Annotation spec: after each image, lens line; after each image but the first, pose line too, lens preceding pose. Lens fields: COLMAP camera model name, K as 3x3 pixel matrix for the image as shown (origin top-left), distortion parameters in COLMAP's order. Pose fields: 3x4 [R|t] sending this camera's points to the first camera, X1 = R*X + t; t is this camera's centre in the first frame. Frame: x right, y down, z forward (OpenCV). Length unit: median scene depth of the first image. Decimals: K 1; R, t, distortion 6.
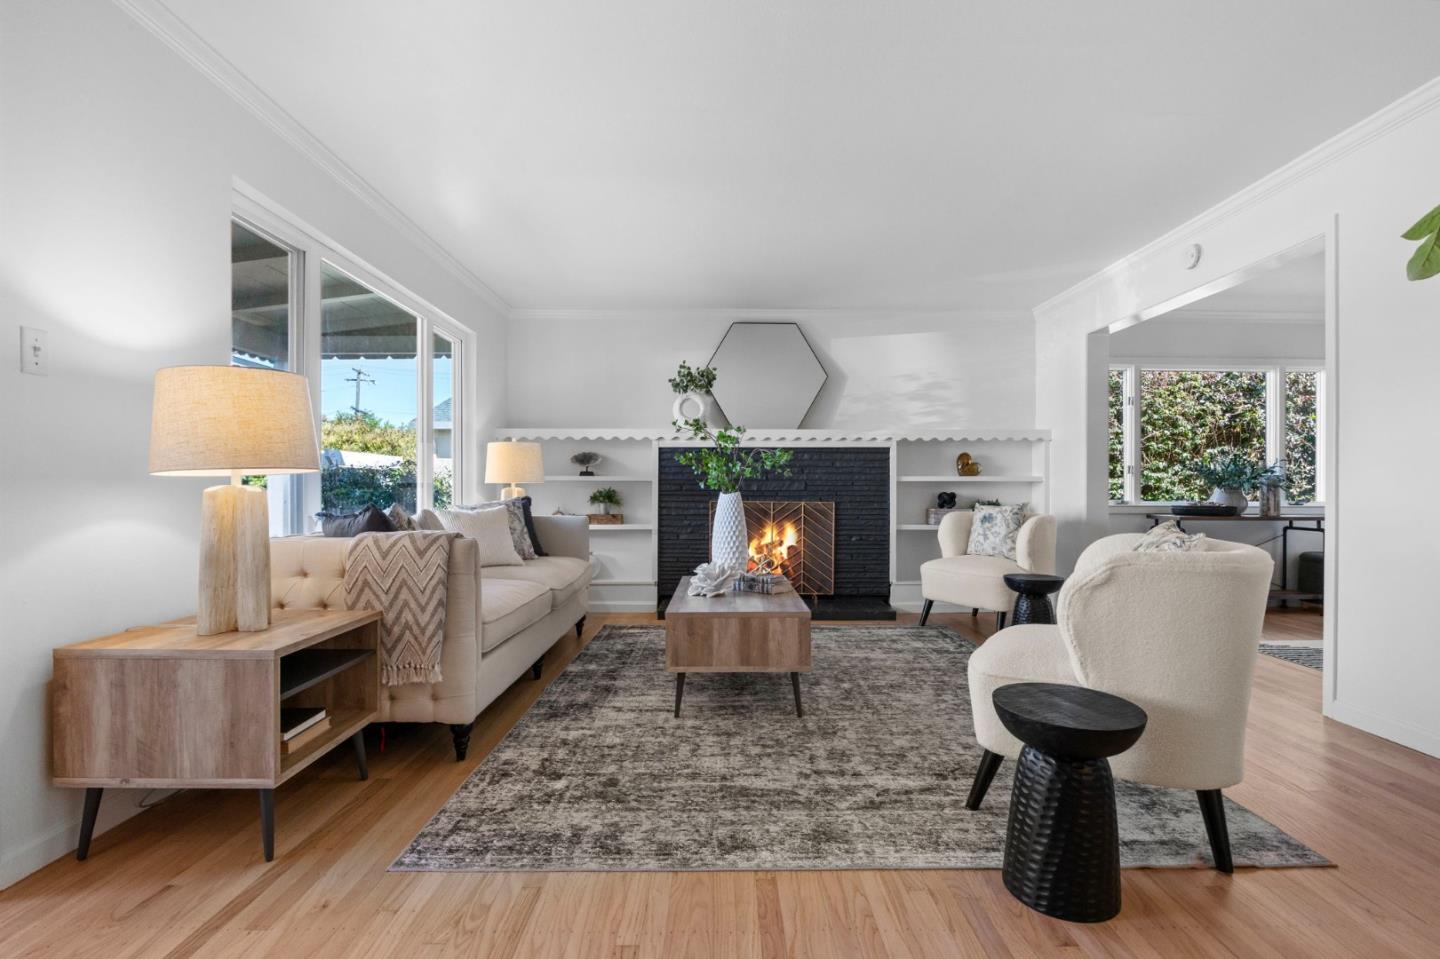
lens RADIAL K [[671.1, 0, 724.1], [0, 671.1, 490.9], [0, 0, 1]] dist [-0.015464, 0.001255]
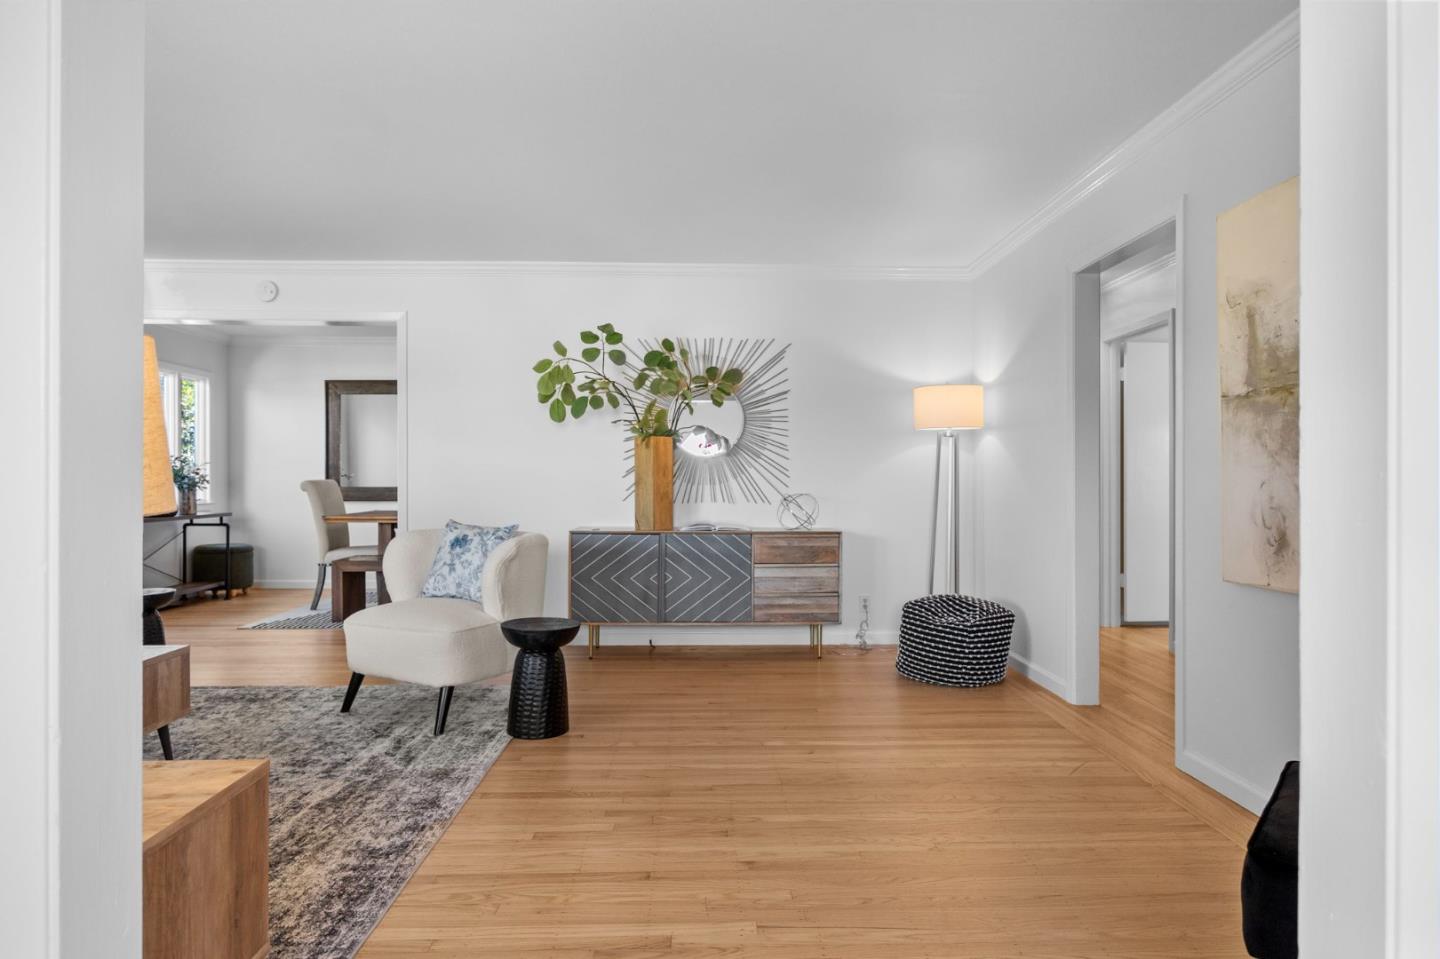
lens RADIAL K [[814.8, 0, 726.7], [0, 814.8, 476.6], [0, 0, 1]] dist [0.003993, 0.000190]
pose [[-0.024586, 0.000908, 0.999697, -0.907736], [0.000390, 1.000000, -0.000899, -0.038119], [-0.999698, 0.000368, -0.024586, 0.303893]]
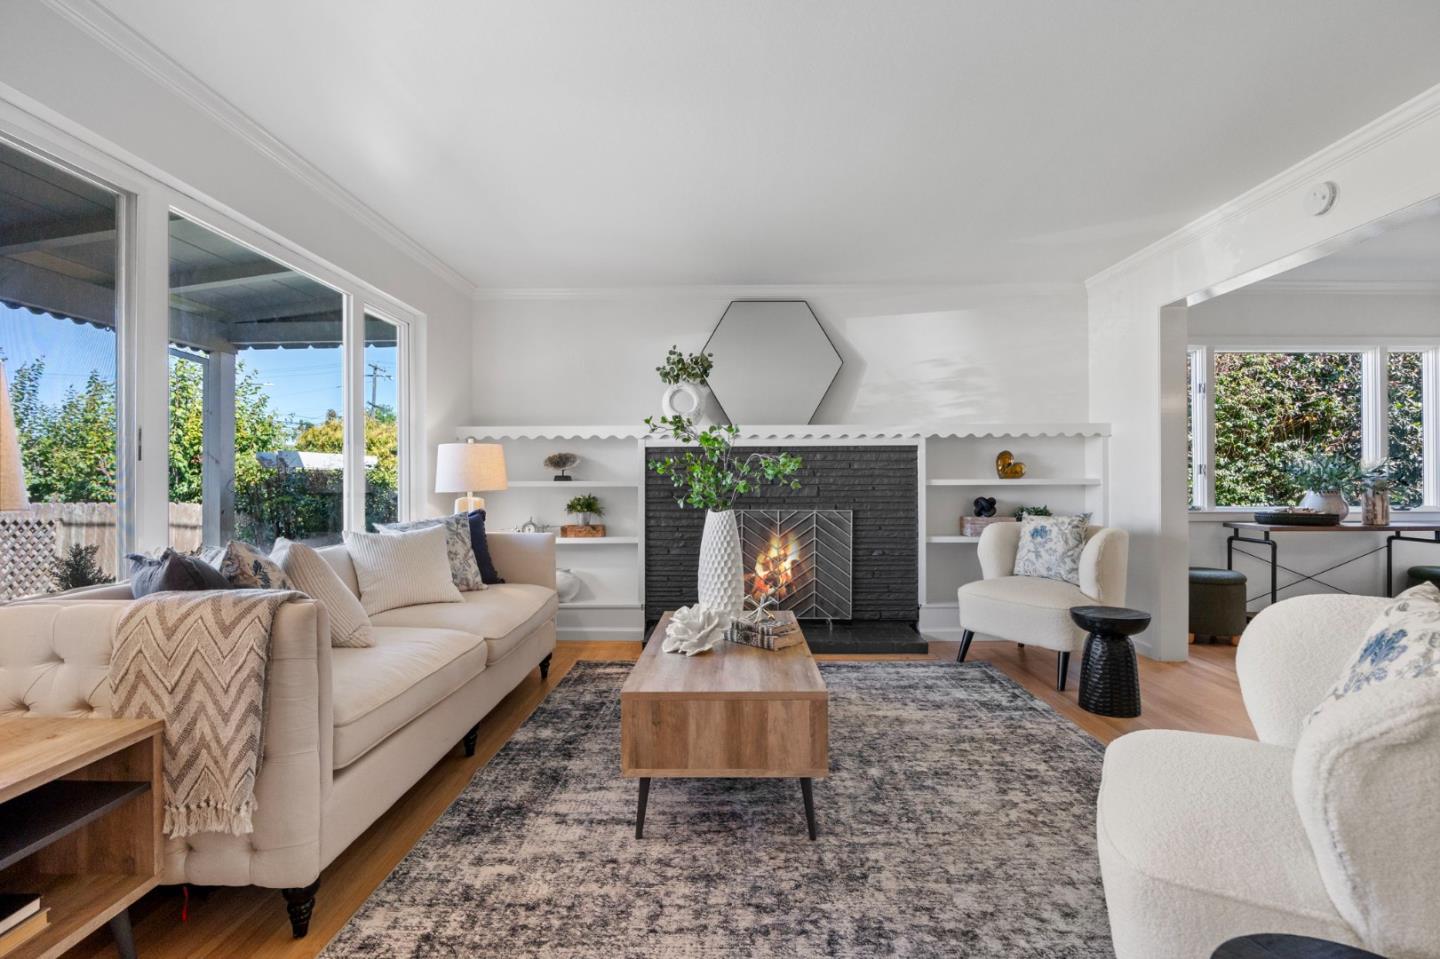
lens RADIAL K [[658.1, 0, 720.0], [0, 658.1, 479.5], [0, 0, 1]] dist [-0.014452, 0.000209]
pose [[0.999669, -0.005336, -0.025160, 0.033323], [0.005260, 0.999981, -0.003071, -0.037207], [0.025176, 0.002938, 0.999679, 0.294850]]
